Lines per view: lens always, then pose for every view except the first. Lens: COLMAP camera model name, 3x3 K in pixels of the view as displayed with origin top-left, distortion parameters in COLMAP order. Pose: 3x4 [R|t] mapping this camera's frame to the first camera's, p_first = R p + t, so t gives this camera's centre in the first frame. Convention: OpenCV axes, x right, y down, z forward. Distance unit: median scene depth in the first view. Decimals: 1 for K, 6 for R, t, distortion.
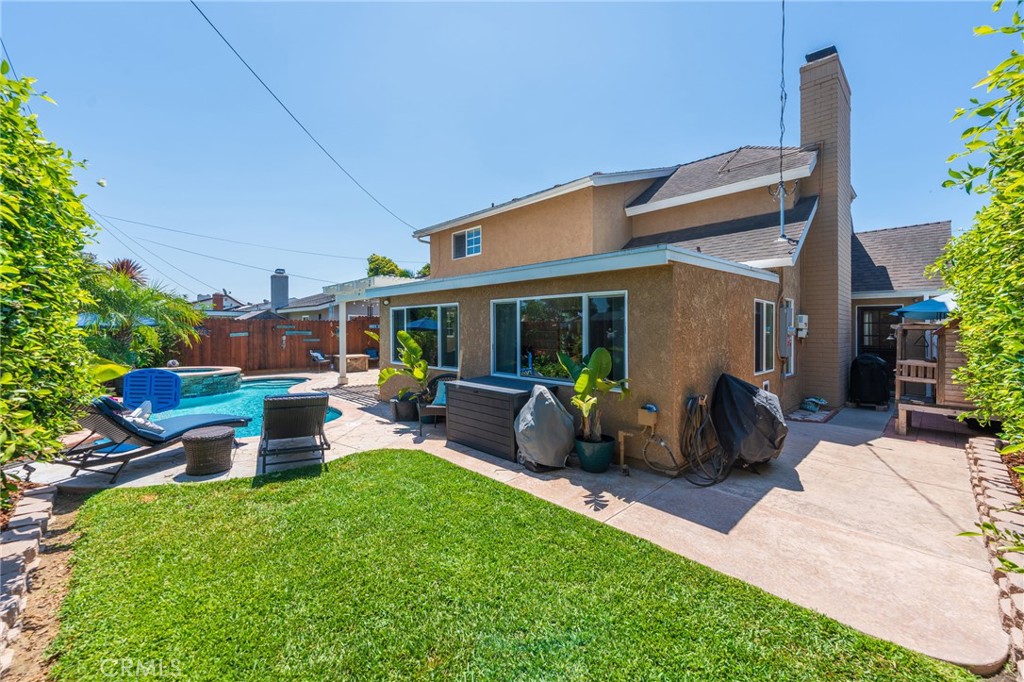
lens RADIAL K [[411.9, 0, 514.3], [0, 411.9, 326.2], [0, 0, 1]] dist [-0.002505, 0.000331]
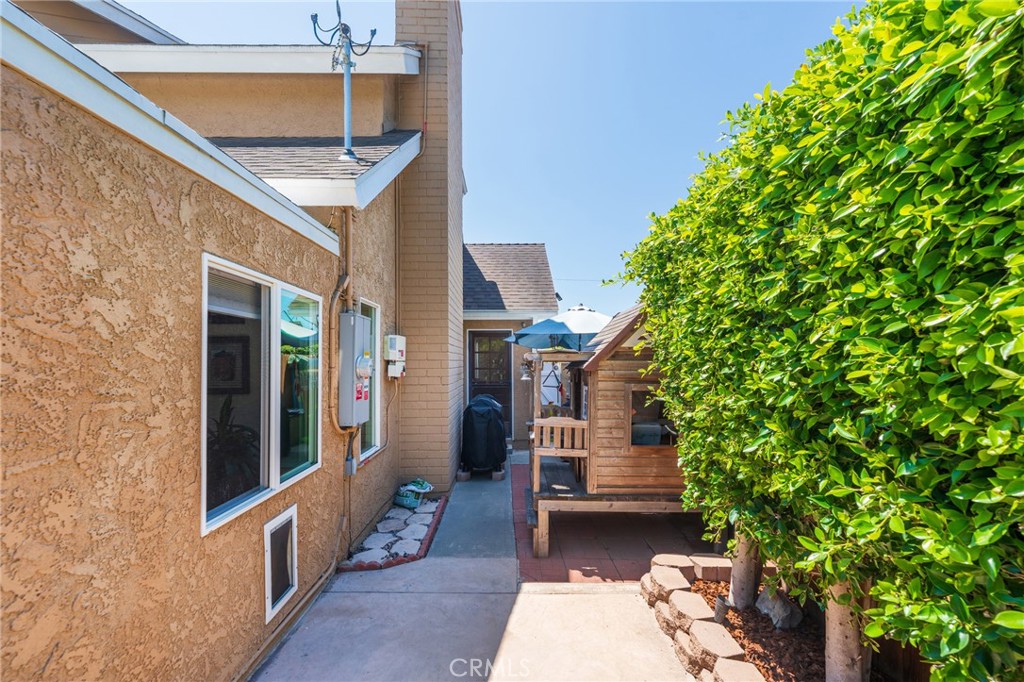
lens RADIAL K [[411.9, 0, 506.5], [0, 411.9, 344.4], [0, 0, 1]] dist [-0.002505, 0.000331]
pose [[0.693550, 0.019344, 0.720148, 0.407475], [0.004934, 0.999488, -0.031600, 0.002668], [-0.720391, 0.025469, 0.693100, 0.514556]]
